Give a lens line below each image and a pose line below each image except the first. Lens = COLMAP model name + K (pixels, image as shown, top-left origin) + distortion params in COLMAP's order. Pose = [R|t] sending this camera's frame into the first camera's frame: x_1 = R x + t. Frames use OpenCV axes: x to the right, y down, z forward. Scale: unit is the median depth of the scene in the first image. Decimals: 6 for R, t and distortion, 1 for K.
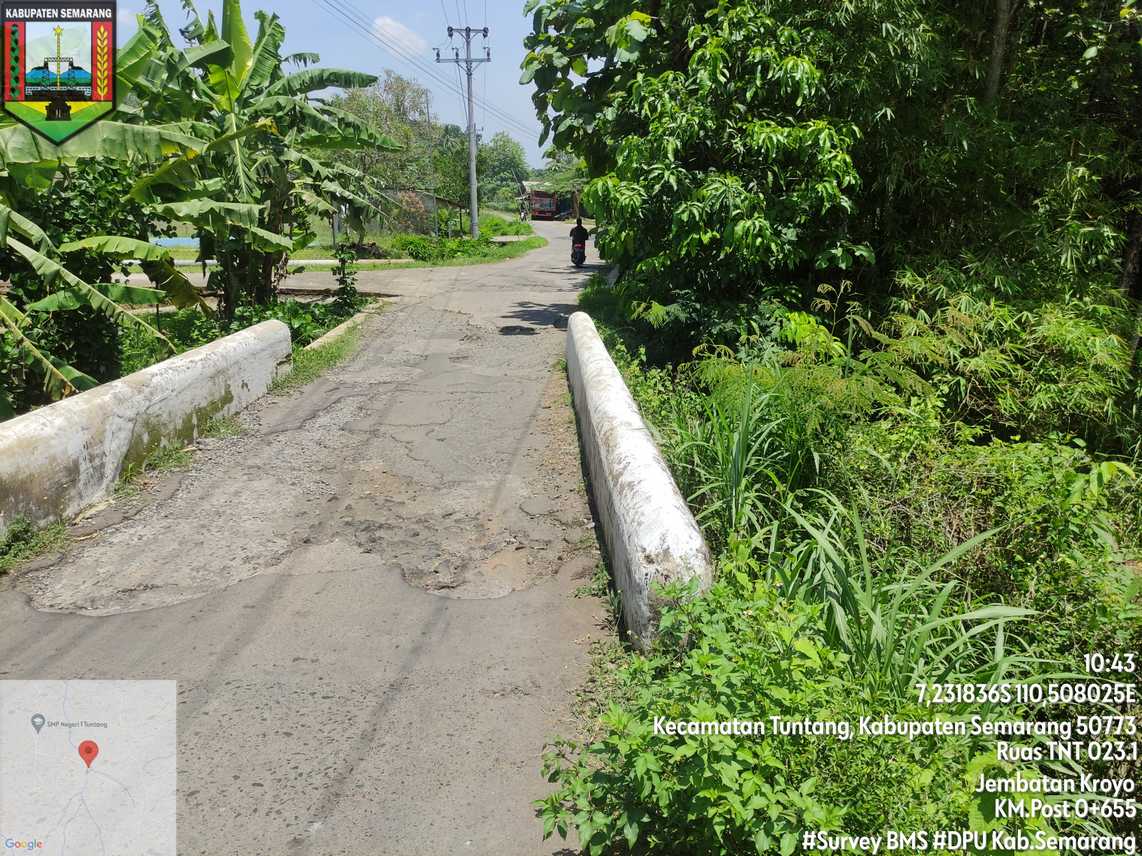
lens RADIAL K [[841.4, 0, 569.4], [0, 841.4, 426.5], [0, 0, 1]] dist [0.051556, -0.052798]
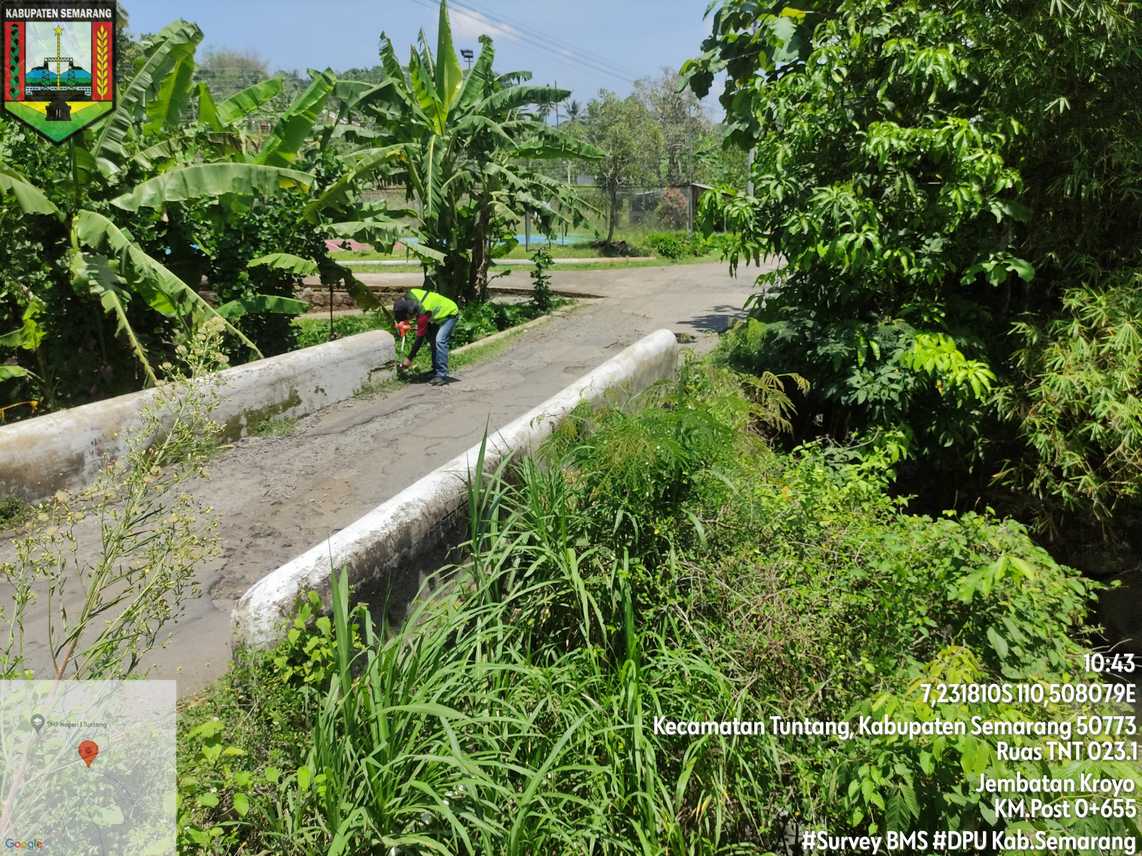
lens RADIAL K [[841.4, 0, 572.0], [0, 841.4, 424.0], [0, 0, 1]] dist [0.051556, -0.052798]
pose [[0.933178, 0.070831, -0.352366, 0.242327], [-0.066871, 0.997487, 0.023412, -0.037121], [0.353139, 0.001715, 0.935569, 0.034564]]
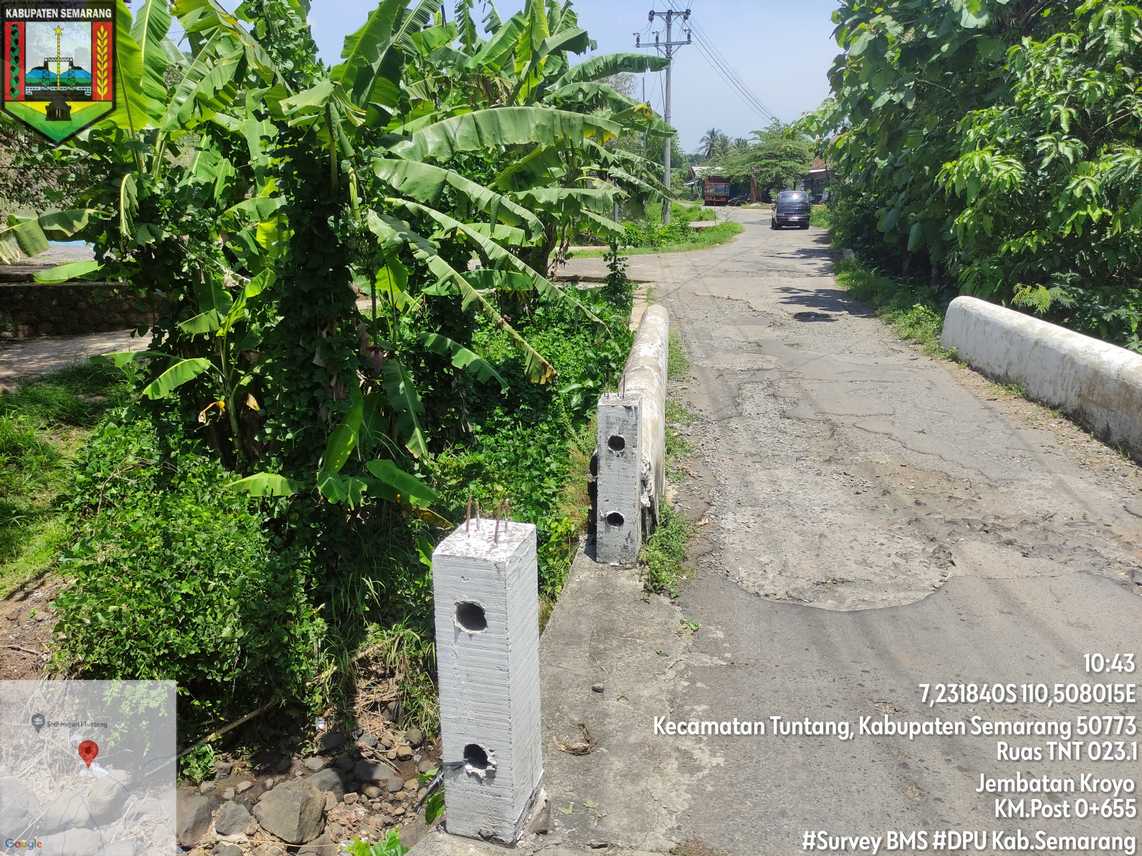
lens RADIAL K [[841.4, 0, 565.5], [0, 841.4, 423.7], [0, 0, 1]] dist [0.051556, -0.052798]
pose [[0.985839, 0.029376, -0.165100, -0.236911], [-0.027525, 0.999530, 0.013488, 0.002620], [0.165419, -0.008753, 0.986185, 0.004467]]
